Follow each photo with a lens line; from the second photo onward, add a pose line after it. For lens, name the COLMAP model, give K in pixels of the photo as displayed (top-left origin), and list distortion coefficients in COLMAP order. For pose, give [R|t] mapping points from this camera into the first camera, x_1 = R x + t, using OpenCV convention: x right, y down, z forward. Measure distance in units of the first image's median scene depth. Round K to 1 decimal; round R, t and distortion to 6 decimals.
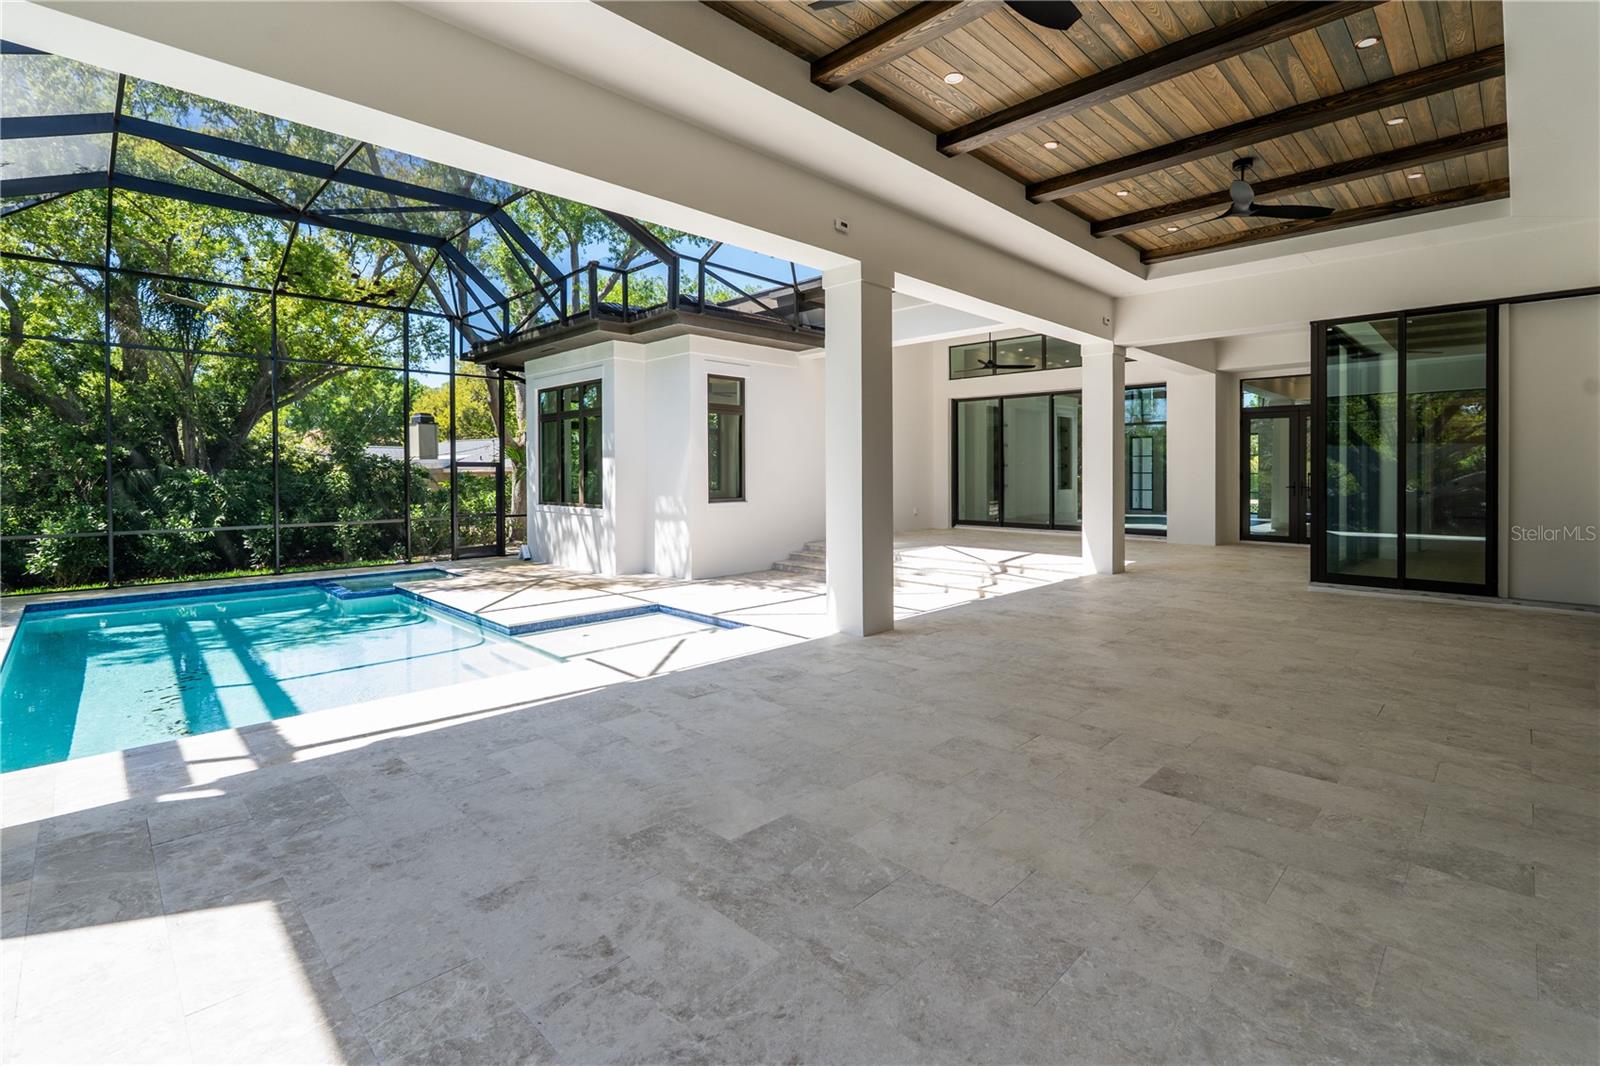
lens RADIAL K [[734.0, 0, 786.9], [0, 734.0, 477.3], [0, 0, 1]] dist [-0.003559, -0.000007]
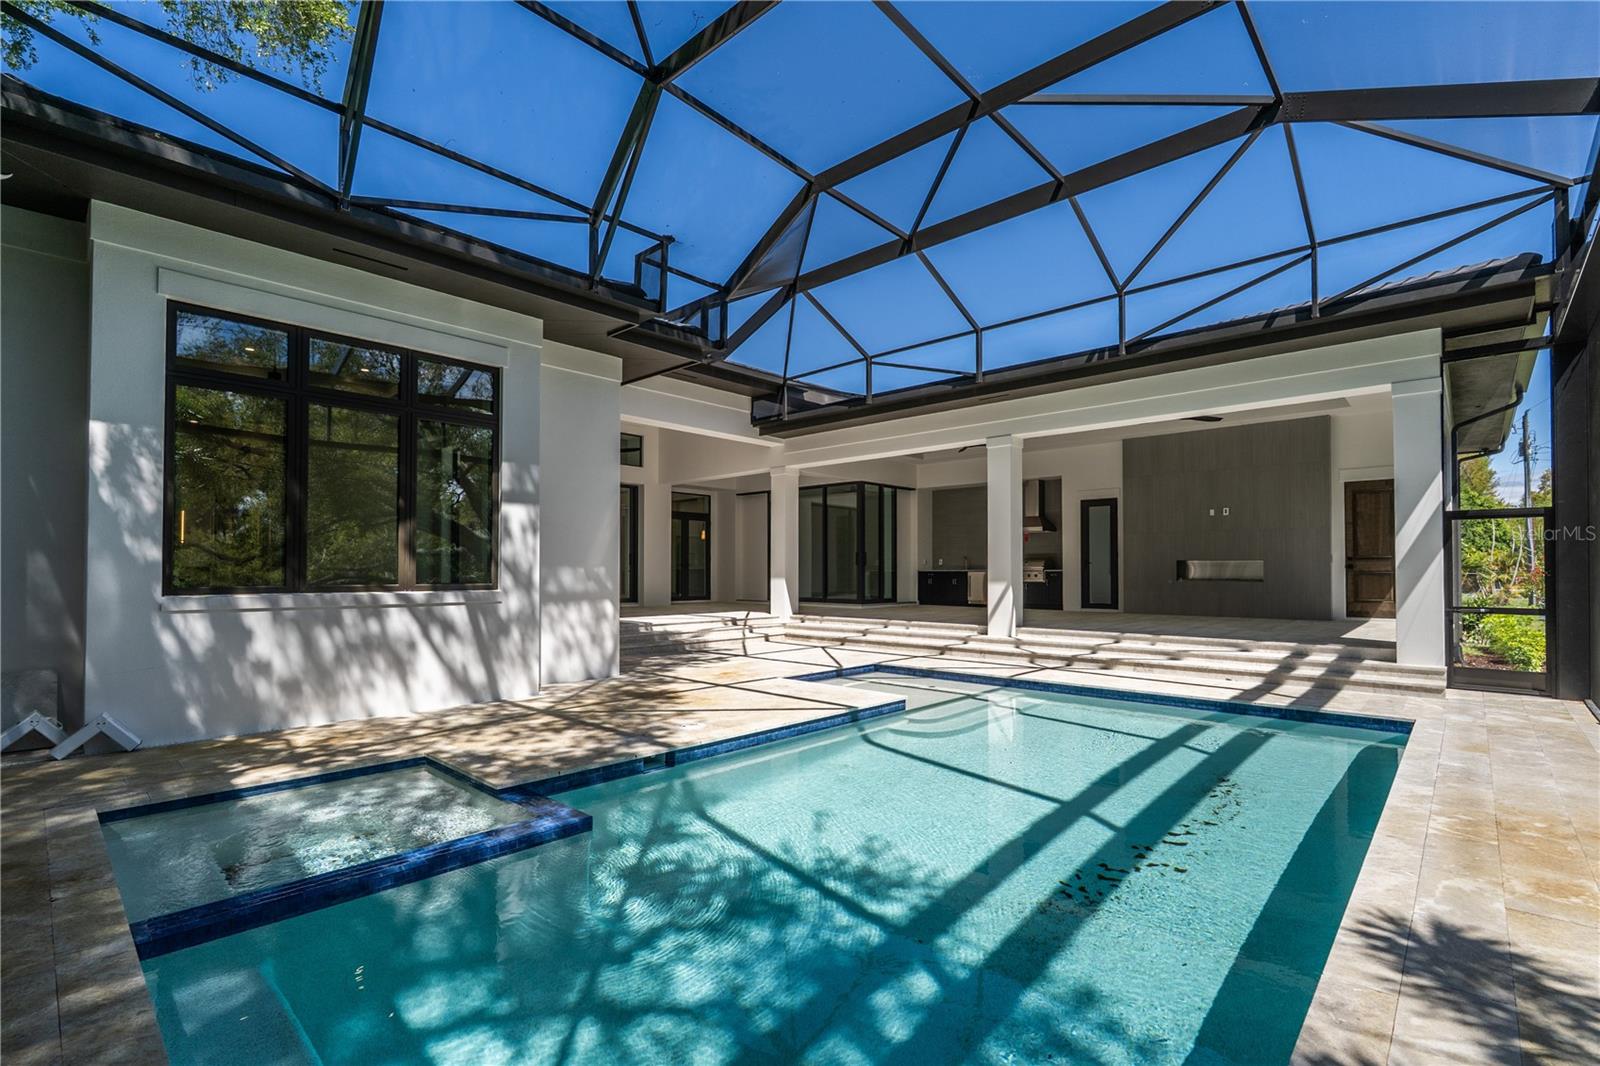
lens RADIAL K [[723.2, 0, 822.9], [0, 723.2, 558.5], [0, 0, 1]] dist [-0.001269, -0.000465]
pose [[-0.072915, 0.015793, 0.997213, -1.816192], [0.004184, 0.999871, -0.015529, 0.060322], [-0.997329, 0.003040, -0.072971, 1.690676]]
